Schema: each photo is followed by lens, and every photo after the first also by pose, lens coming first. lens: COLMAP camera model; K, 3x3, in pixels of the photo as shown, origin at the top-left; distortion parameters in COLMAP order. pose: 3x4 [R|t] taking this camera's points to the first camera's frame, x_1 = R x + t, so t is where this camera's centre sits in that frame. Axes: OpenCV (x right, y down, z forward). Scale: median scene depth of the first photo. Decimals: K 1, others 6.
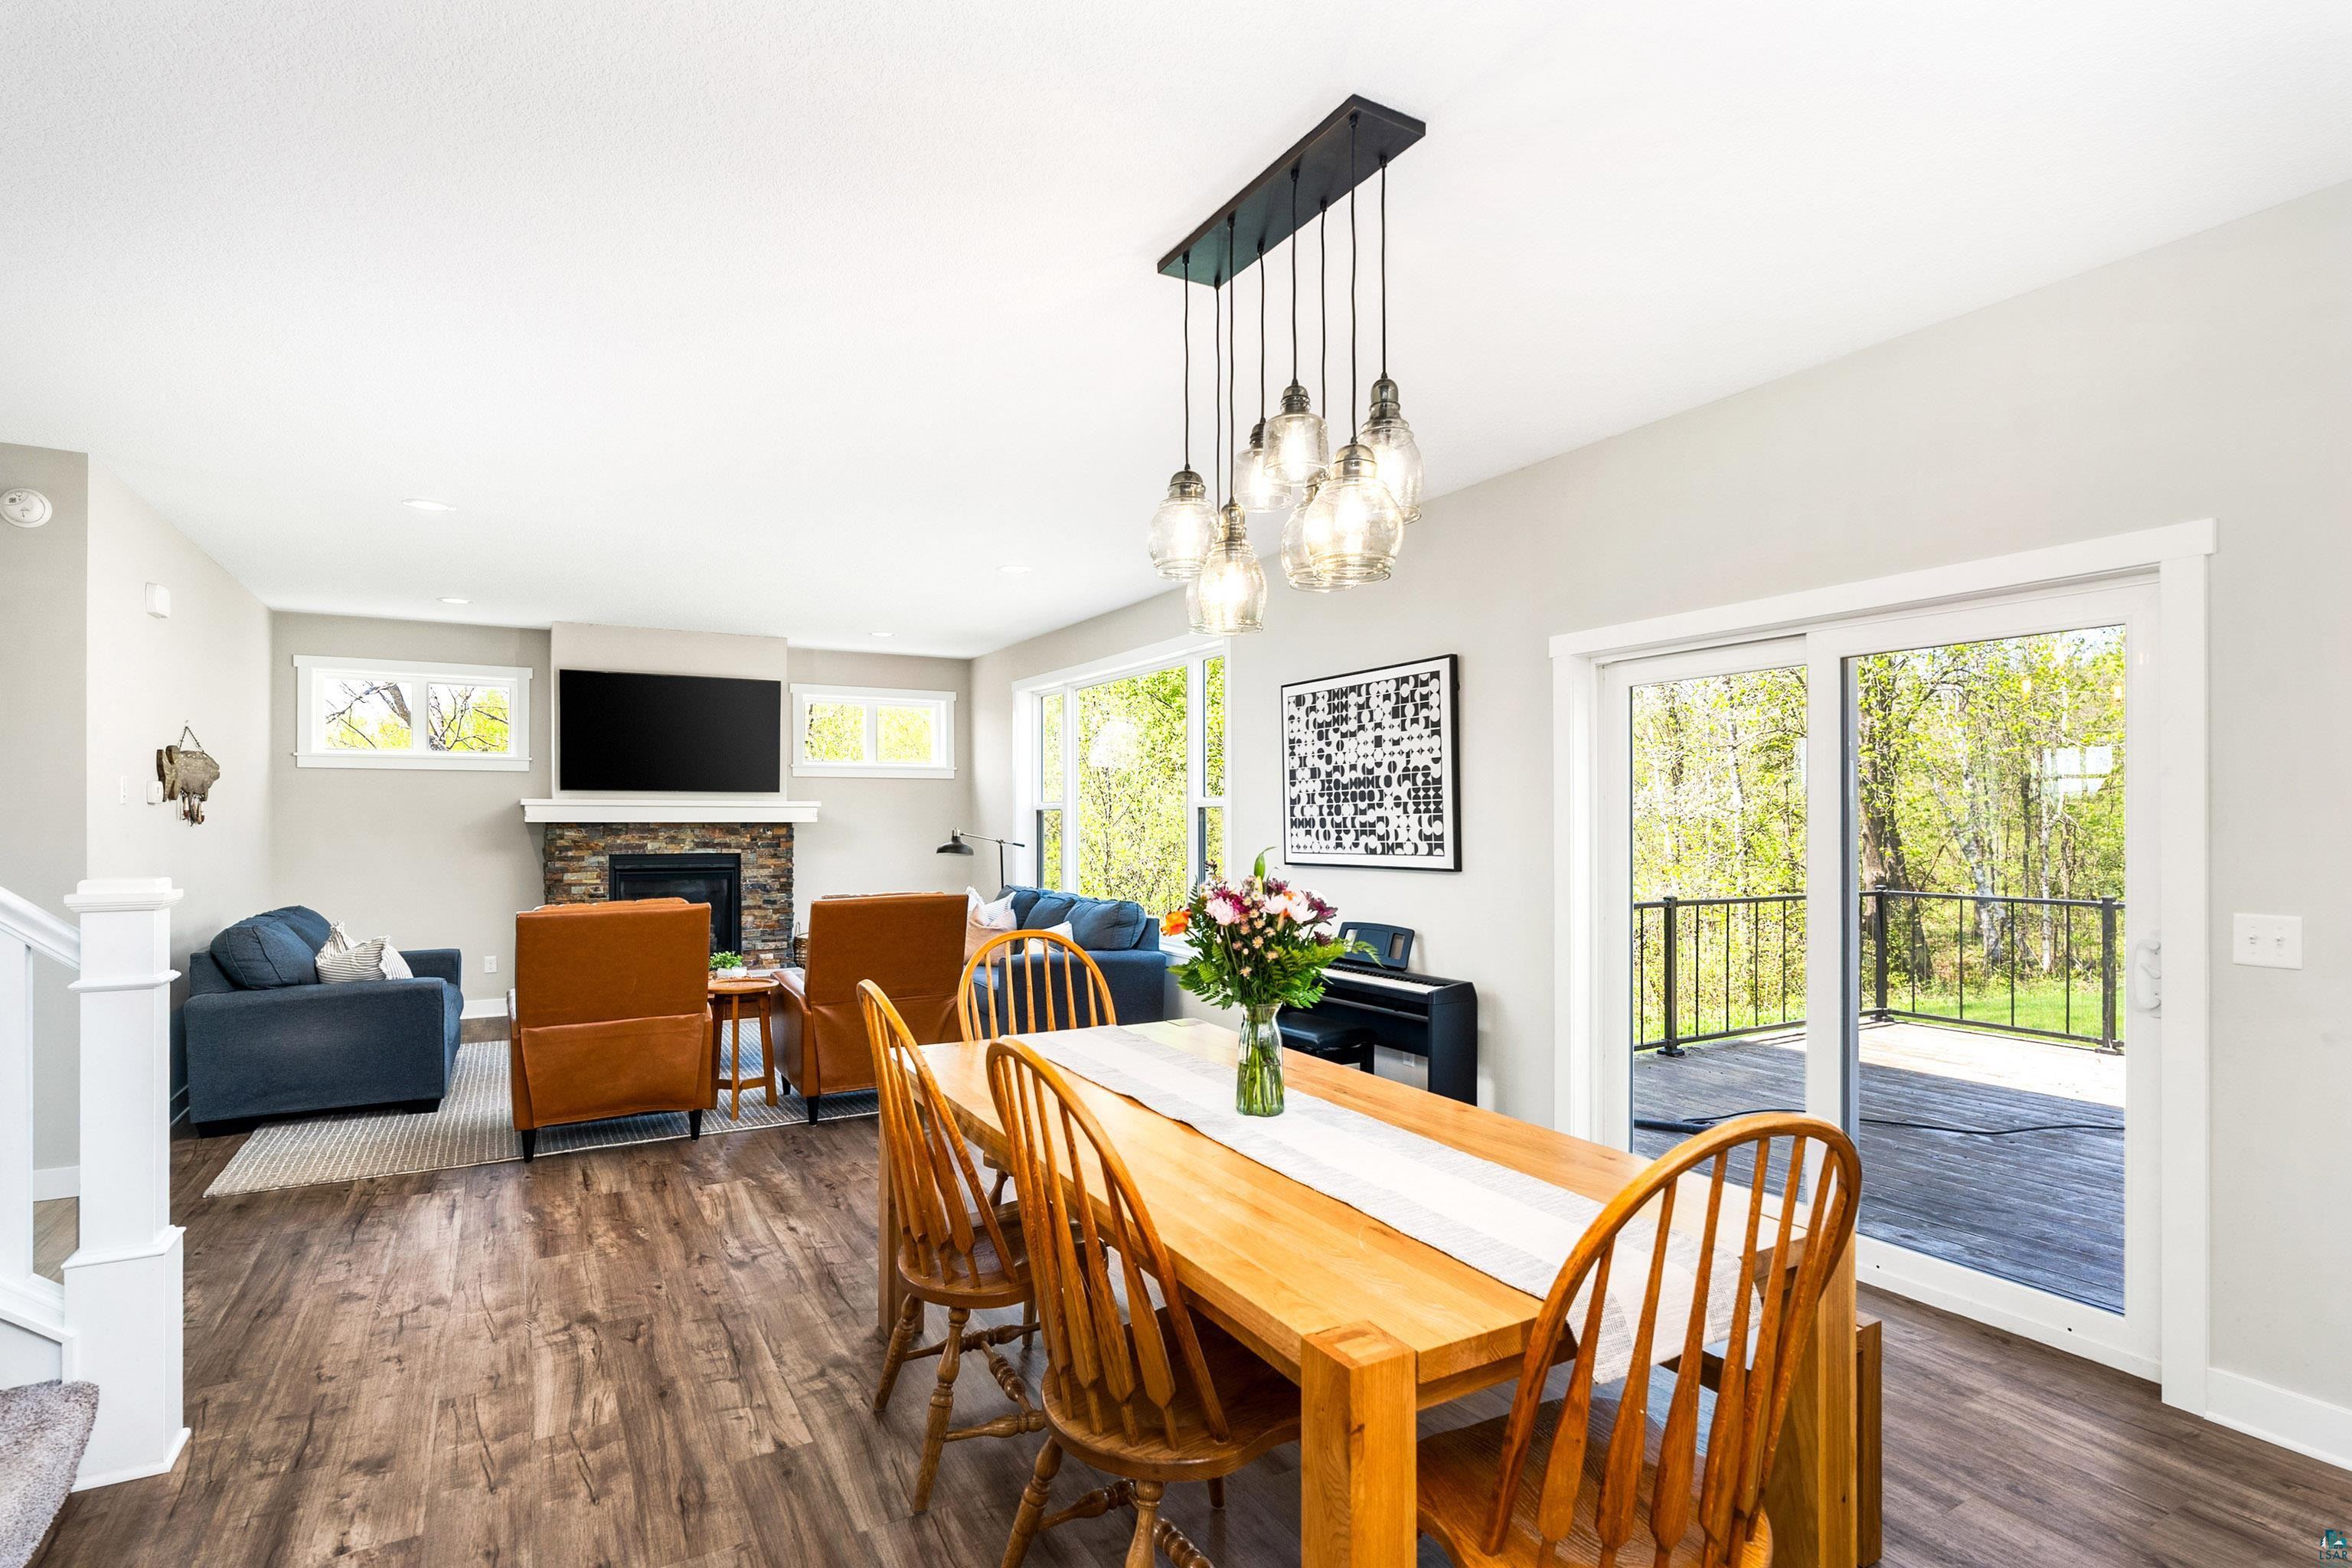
lens RADIAL K [[1148.6, 0, 1174.6], [0, 1148.6, 799.7], [0, 0, 1]] dist [0.000245, 0.000353]
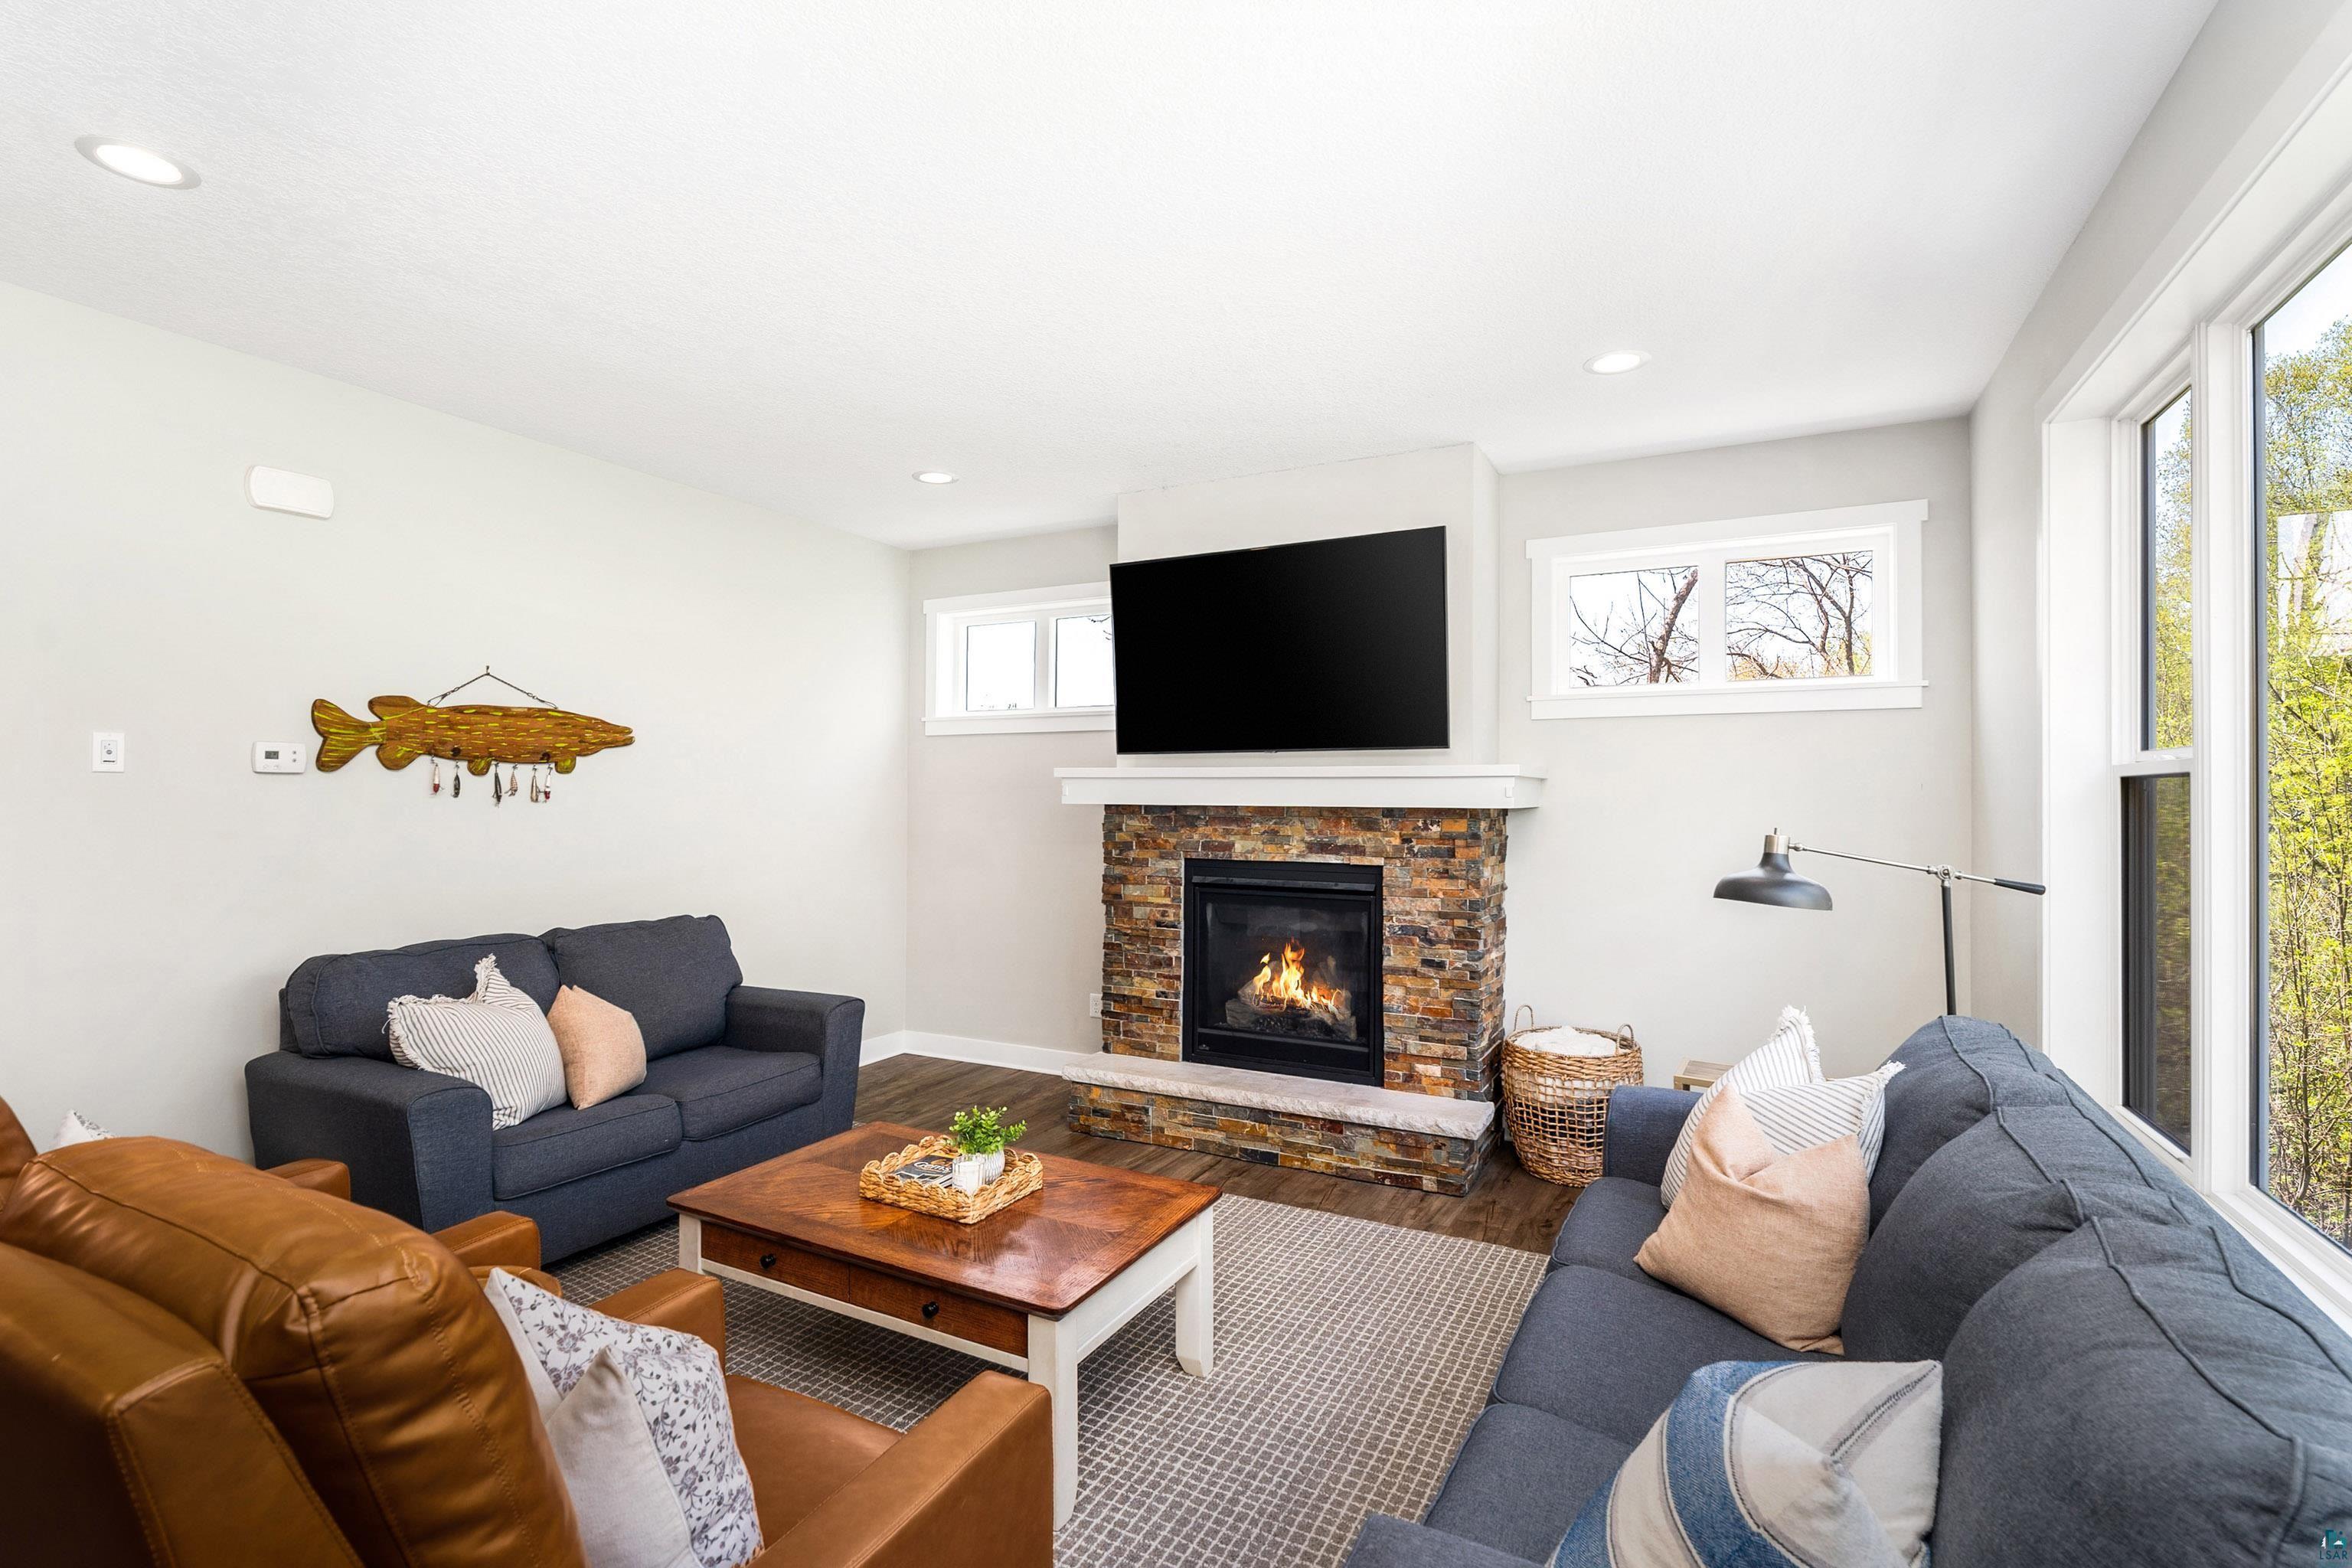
lens RADIAL K [[1083.7, 0, 1170.9], [0, 1083.7, 791.1], [0, 0, 1]] dist [0.000784, 0.000051]
pose [[0.538268, -0.003695, -0.842765, -0.009728], [0.008825, 0.999960, 0.001253, 0.010815], [0.842727, -0.008111, 0.538280, 0.657933]]
